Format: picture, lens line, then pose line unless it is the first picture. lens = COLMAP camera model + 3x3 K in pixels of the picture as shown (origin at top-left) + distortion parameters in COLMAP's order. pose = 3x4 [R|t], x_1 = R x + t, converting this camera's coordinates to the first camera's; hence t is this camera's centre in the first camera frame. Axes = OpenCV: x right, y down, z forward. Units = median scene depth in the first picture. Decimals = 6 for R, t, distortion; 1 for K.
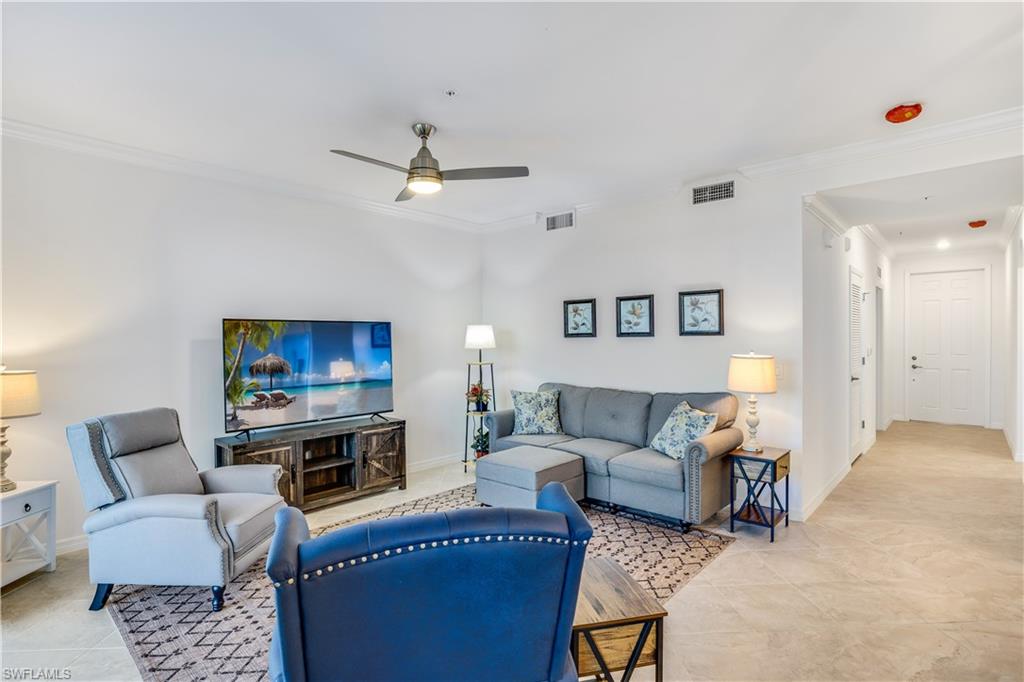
lens RADIAL K [[514.5, 0, 513.1], [0, 514.5, 343.2], [0, 0, 1]] dist [-0.006794, 0.001357]
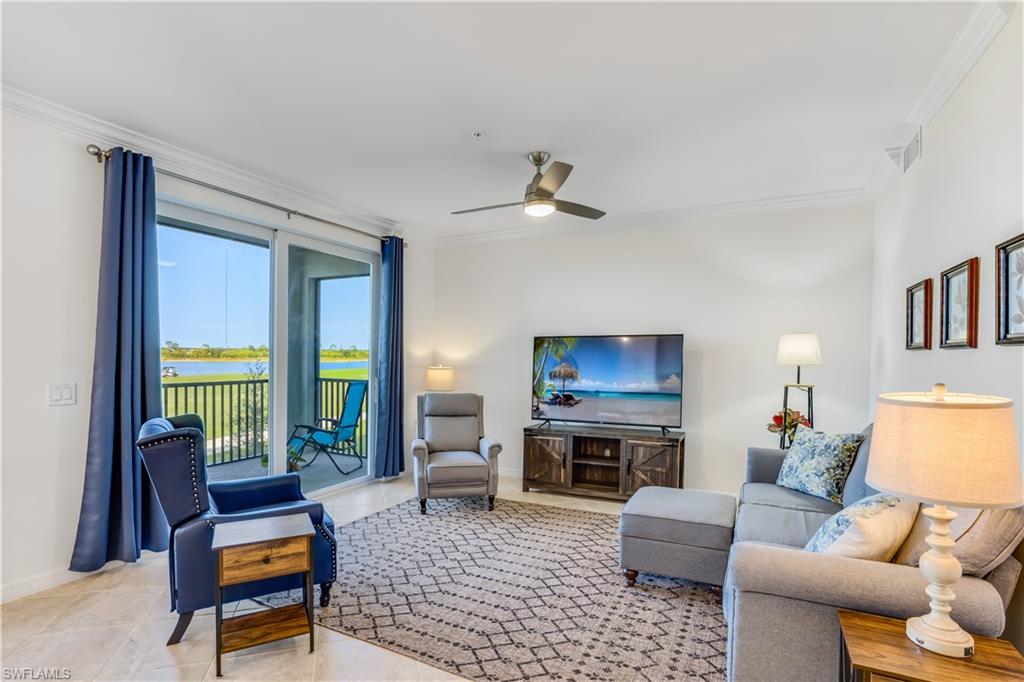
lens RADIAL K [[514.5, 0, 516.6], [0, 514.5, 350.6], [0, 0, 1]] dist [-0.006794, 0.001357]
pose [[0.268727, -0.000877, -0.963216, 0.648359], [-0.012658, 0.999910, -0.004441, -0.002295], [0.963133, 0.013386, 0.268691, 0.491903]]
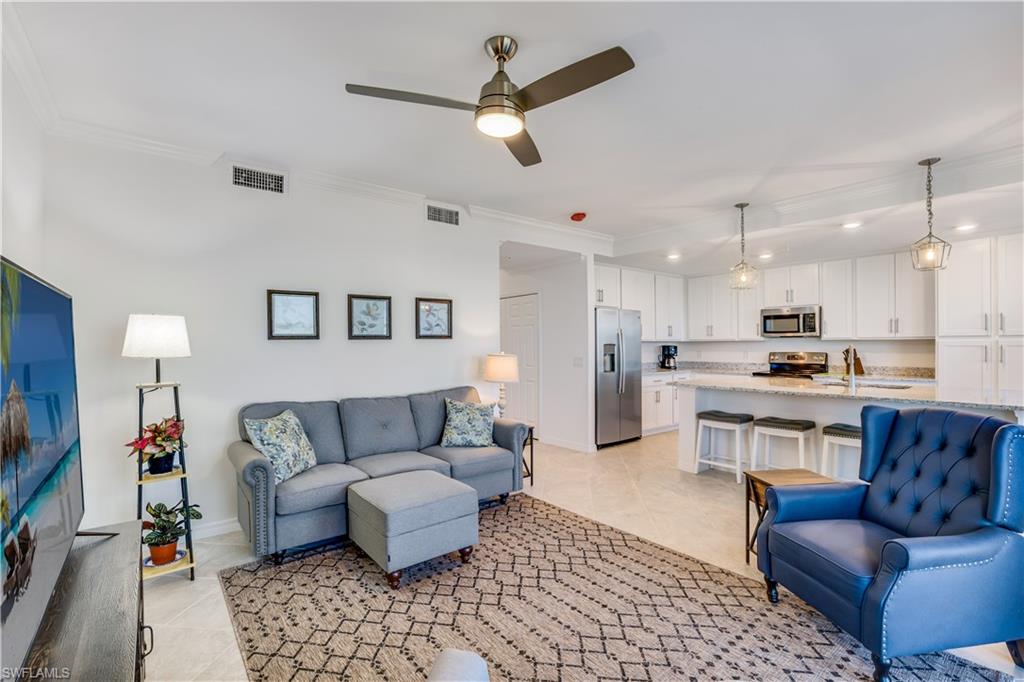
lens RADIAL K [[481.1, 0, 520.3], [0, 481.1, 336.8], [0, 0, 1]] dist [0.003581, 0.000884]
pose [[0.133945, 0.017369, 0.990837, -0.626949], [0.011863, 0.999747, -0.019129, 0.002938], [-0.990918, 0.014316, 0.133705, 0.653535]]
